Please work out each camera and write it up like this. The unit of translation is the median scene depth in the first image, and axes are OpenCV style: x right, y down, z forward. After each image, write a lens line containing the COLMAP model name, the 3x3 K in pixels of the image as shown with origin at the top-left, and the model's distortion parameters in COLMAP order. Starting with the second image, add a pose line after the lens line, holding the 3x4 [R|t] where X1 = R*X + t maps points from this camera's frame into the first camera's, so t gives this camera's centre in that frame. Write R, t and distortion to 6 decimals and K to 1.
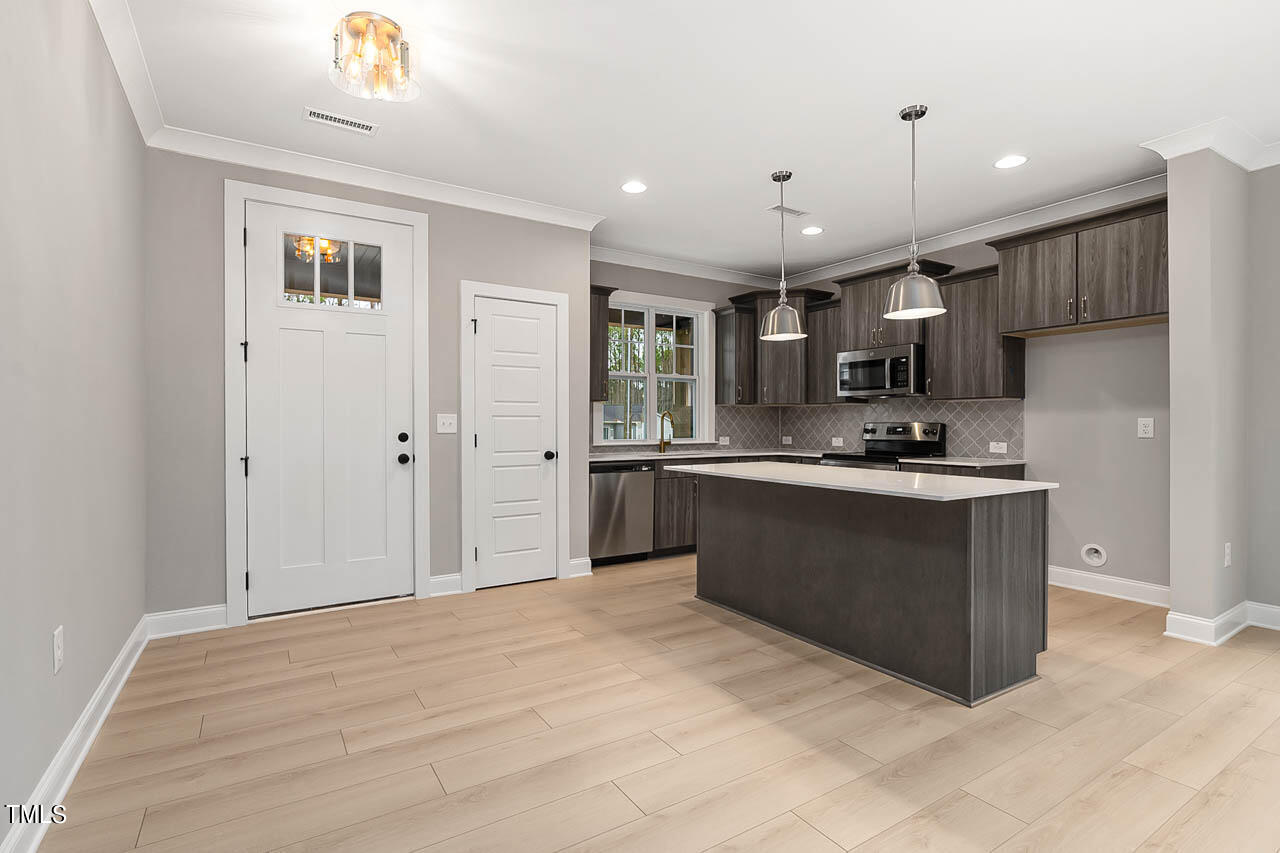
lens RADIAL K [[609.4, 0, 631.9], [0, 609.4, 428.9], [0, 0, 1]] dist [-0.004966, 0.001767]
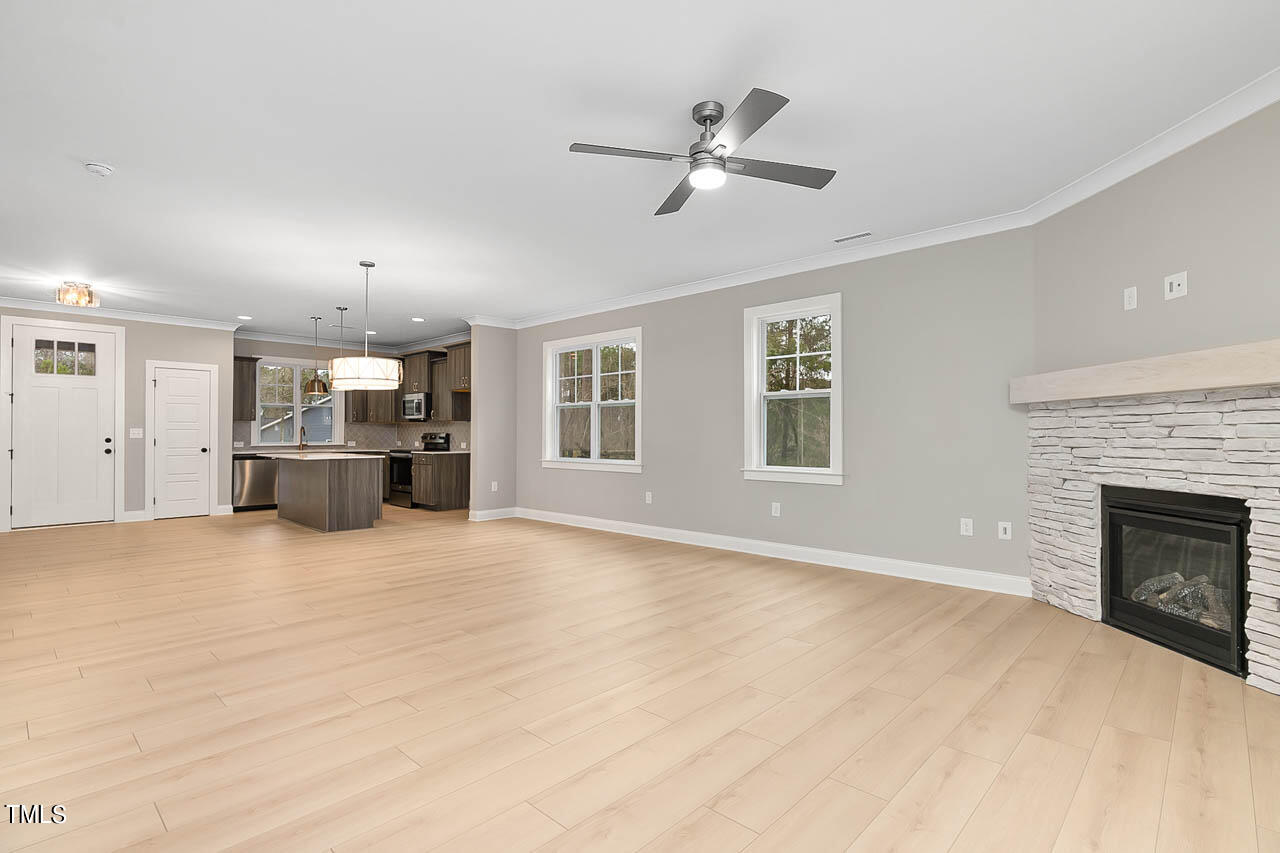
lens RADIAL K [[609.4, 0, 630.9], [0, 609.4, 425.9], [0, 0, 1]] dist [-0.004966, 0.001767]
pose [[0.968119, 0.003034, 0.250471, 0.734947], [0.002023, 0.999799, -0.019932, 0.008837], [-0.250482, 0.019803, 0.967919, -1.268042]]
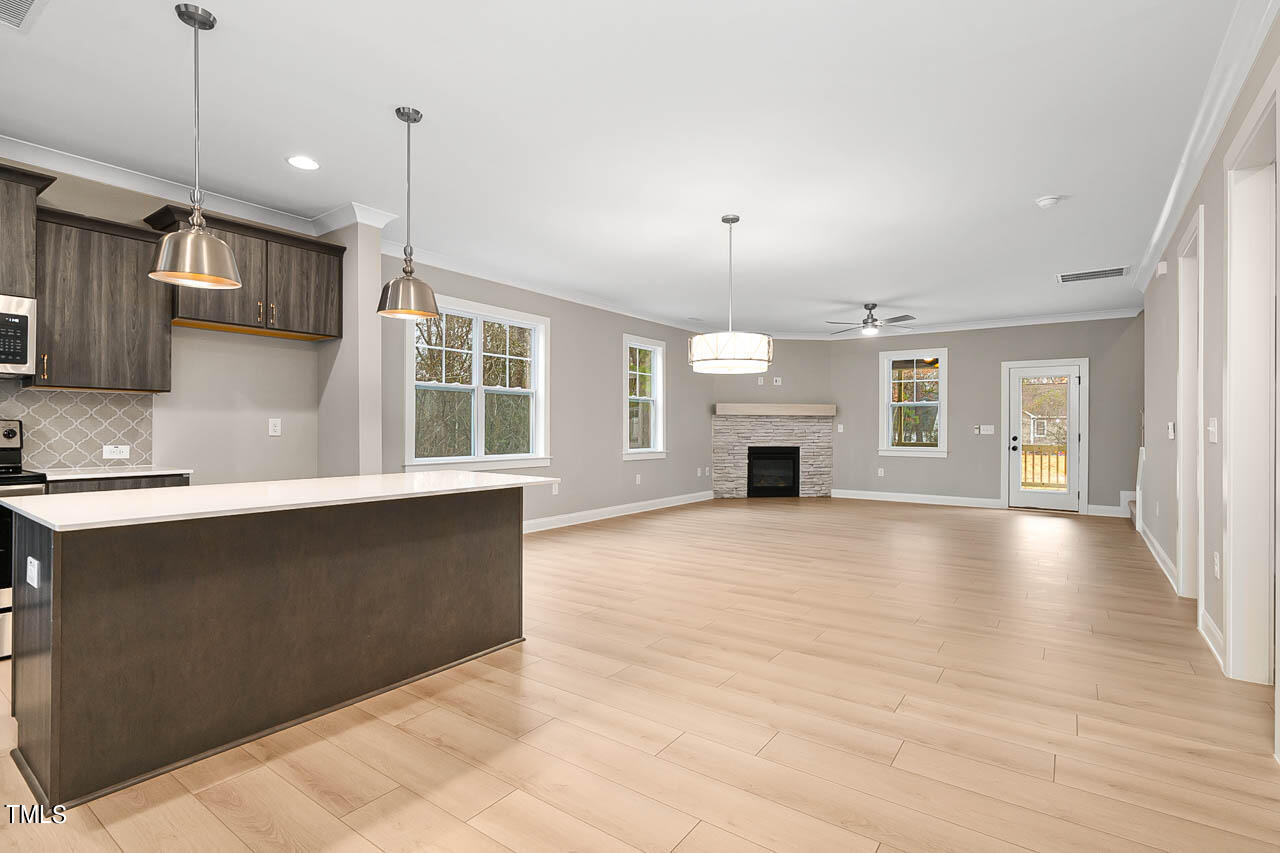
lens RADIAL K [[609.4, 0, 639.6], [0, 609.4, 426.1], [0, 0, 1]] dist [-0.004966, 0.001767]
pose [[-0.383705, -0.000321, 0.923456, -0.453080], [-0.000043, 1.000000, 0.000329, -0.004117], [-0.923456, 0.000087, -0.383705, 0.762040]]
